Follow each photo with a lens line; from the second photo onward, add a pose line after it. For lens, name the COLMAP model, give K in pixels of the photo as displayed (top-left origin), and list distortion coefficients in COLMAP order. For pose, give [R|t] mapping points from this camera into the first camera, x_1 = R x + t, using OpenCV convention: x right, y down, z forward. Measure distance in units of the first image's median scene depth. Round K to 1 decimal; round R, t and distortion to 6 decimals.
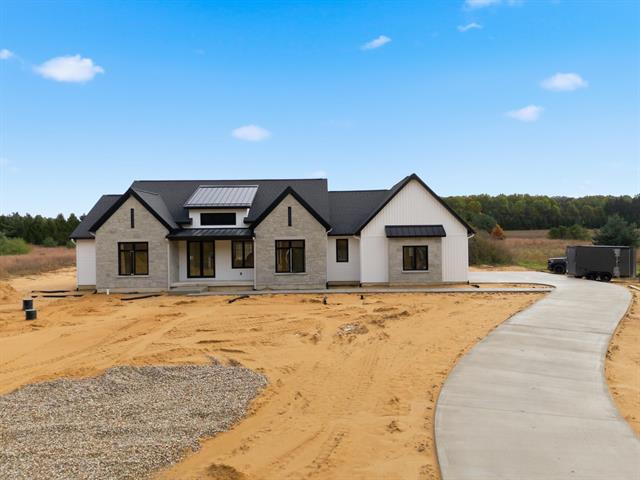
lens RADIAL K [[466.4, 0, 320.0], [0, 466.4, 240.0], [0, 0, 1]] dist [0.099110, -0.129120]
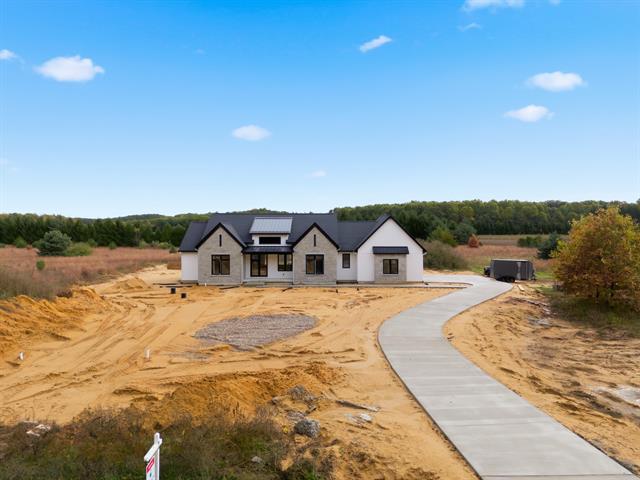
lens RADIAL K [[466.4, 0, 320.0], [0, 466.4, 240.0], [0, 0, 1]] dist [0.099110, -0.129120]
pose [[0.999911, 0.013123, 0.002355, -0.049789], [-0.013130, 0.999910, 0.002689, -0.055423], [-0.002320, -0.002720, 0.999994, -0.639735]]
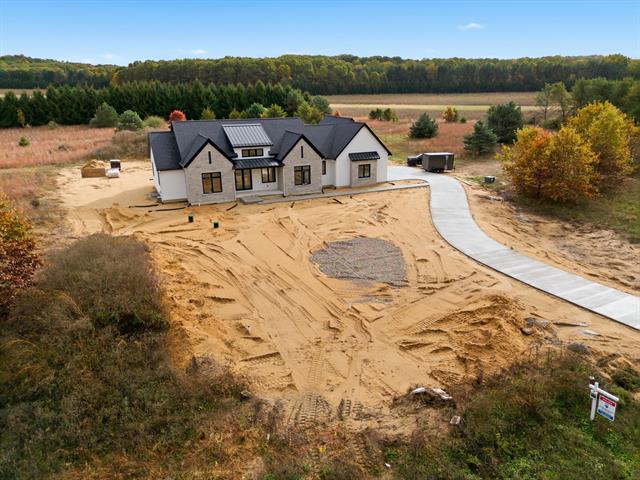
lens RADIAL K [[466.4, 0, 320.0], [0, 466.4, 240.0], [0, 0, 1]] dist [0.099110, -0.129120]
pose [[0.909034, -0.124491, 0.397692, -0.710491], [-0.000197, 0.954207, 0.299148, -0.249565], [-0.416722, -0.272014, 0.867382, -0.587573]]
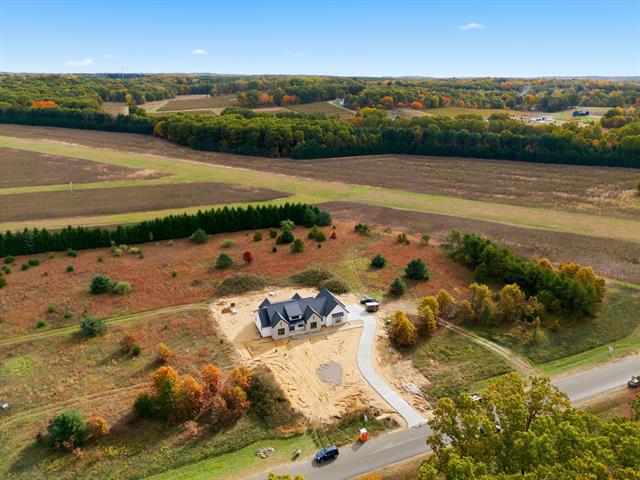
lens RADIAL K [[466.4, 0, 320.0], [0, 466.4, 240.0], [0, 0, 1]] dist [0.099110, -0.129120]
pose [[0.917180, -0.109872, 0.383027, -1.638692], [-0.017769, 0.949001, 0.314771, -2.158153], [-0.398077, -0.295507, 0.868453, -2.708605]]
